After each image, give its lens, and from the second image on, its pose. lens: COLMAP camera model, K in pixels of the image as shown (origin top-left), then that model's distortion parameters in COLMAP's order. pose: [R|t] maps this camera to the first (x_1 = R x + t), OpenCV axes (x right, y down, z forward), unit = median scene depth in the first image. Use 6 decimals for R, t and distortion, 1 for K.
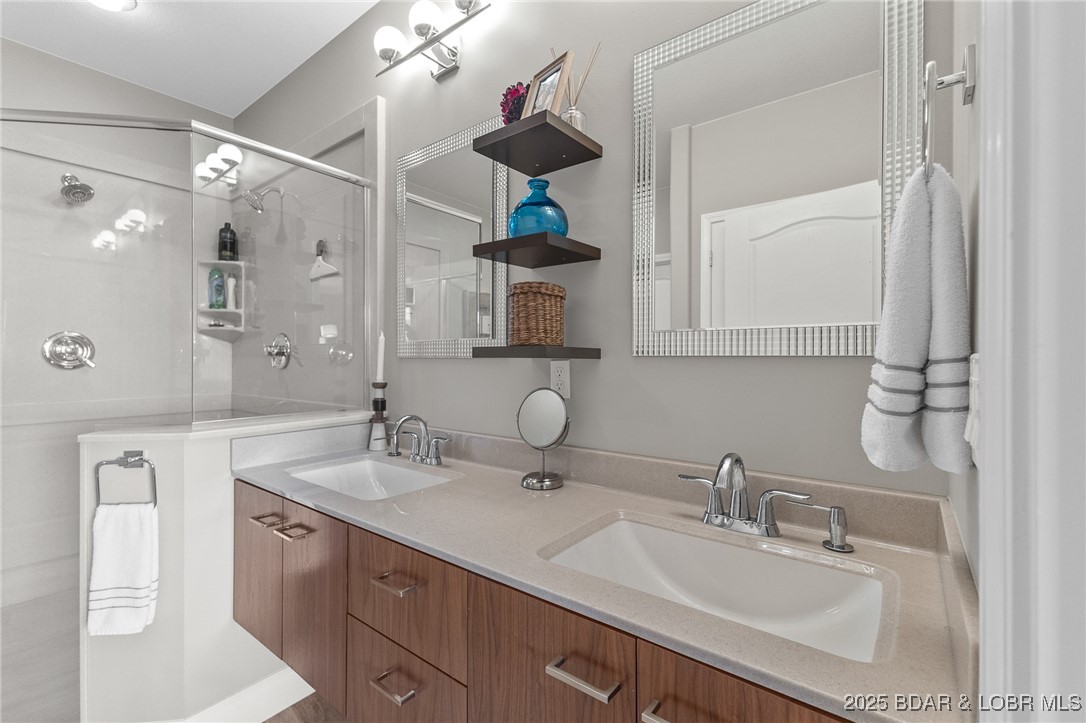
lens RADIAL K [[446.4, 0, 538.0], [0, 446.4, 359.7], [0, 0, 1]] dist [-0.001481, -0.001207]
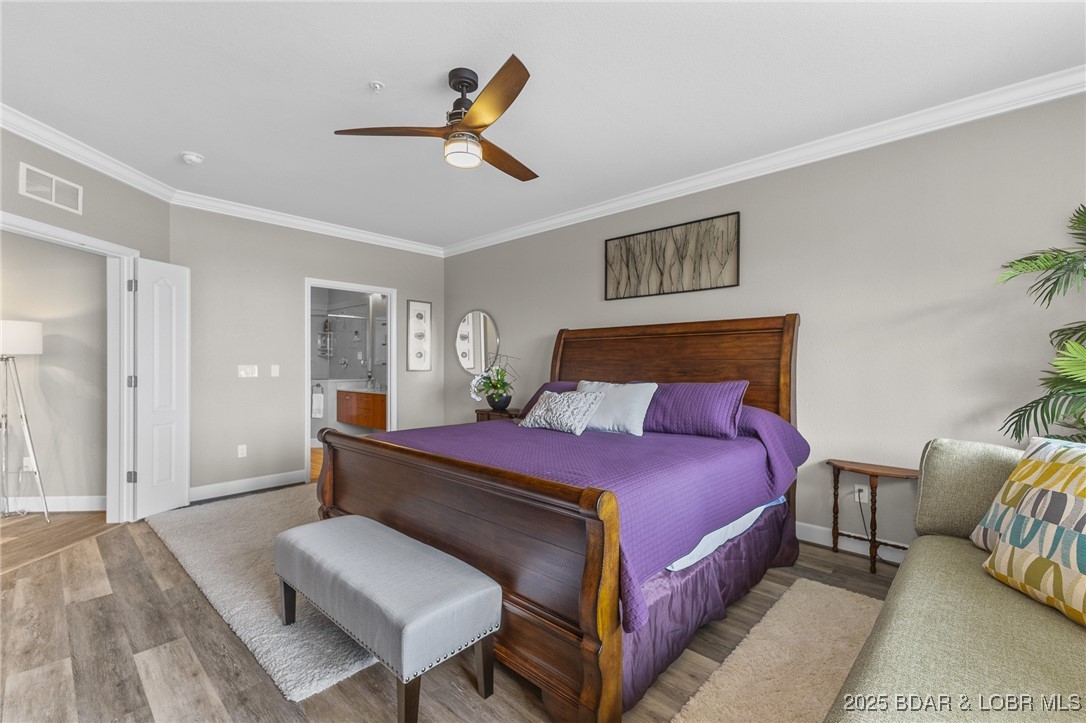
lens RADIAL K [[446.4, 0, 545.3], [0, 446.4, 363.2], [0, 0, 1]] dist [-0.001481, -0.001207]
pose [[0.996697, -0.004890, -0.081057, 0.546876], [0.004587, 0.999982, -0.003925, 0.001115], [0.081075, 0.003540, 0.996702, -1.016448]]
